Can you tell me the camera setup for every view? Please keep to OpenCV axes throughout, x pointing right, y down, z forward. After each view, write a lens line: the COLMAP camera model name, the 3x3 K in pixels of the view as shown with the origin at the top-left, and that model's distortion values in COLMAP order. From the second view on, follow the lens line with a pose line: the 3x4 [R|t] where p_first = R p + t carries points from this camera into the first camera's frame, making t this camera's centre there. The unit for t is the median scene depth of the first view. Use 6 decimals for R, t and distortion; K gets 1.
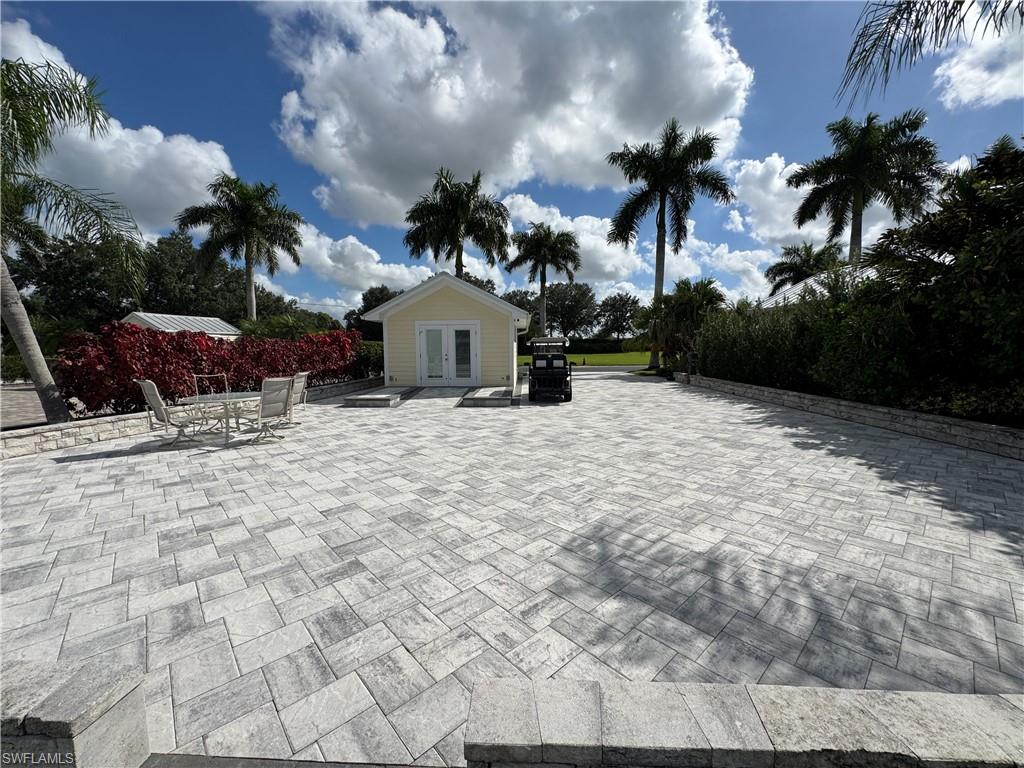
lens RADIAL K [[410.1, 0, 500.9], [0, 410.1, 388.4], [0, 0, 1]] dist [-0.001380, 0.000041]
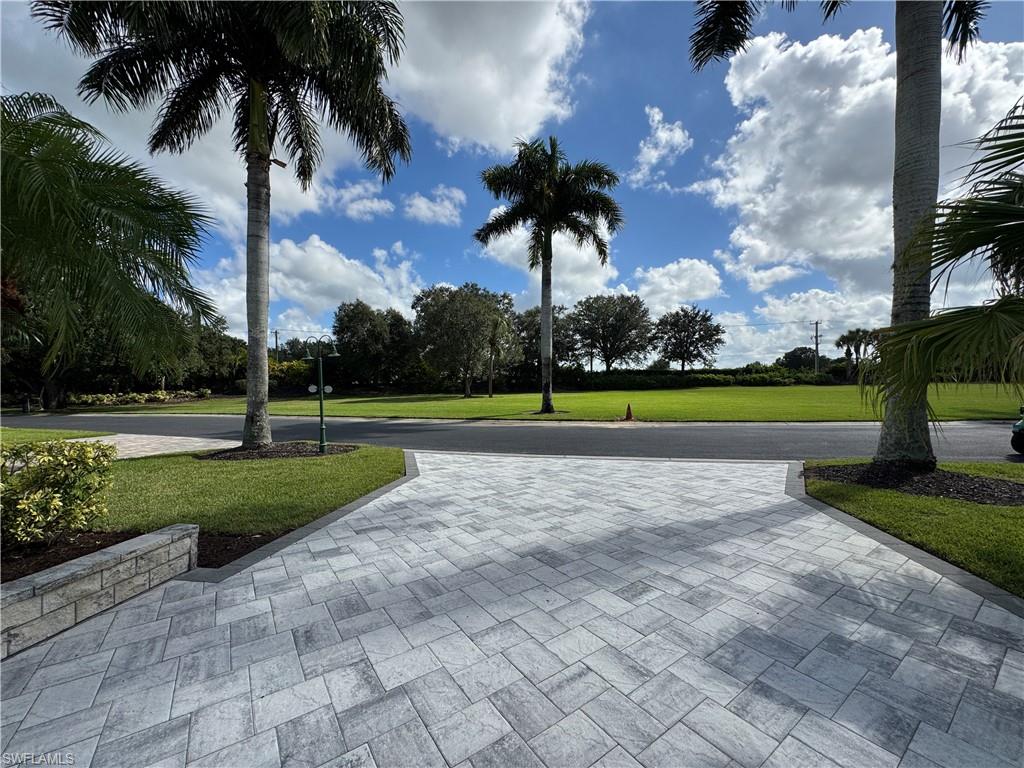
lens RADIAL K [[410.1, 0, 503.7], [0, 410.1, 382.9], [0, 0, 1]] dist [-0.001380, 0.000041]
pose [[0.993293, -0.001657, -0.115611, 0.512195], [-0.009887, 0.995018, -0.099208, -0.208584], [0.115200, 0.099685, 0.988328, 2.340952]]
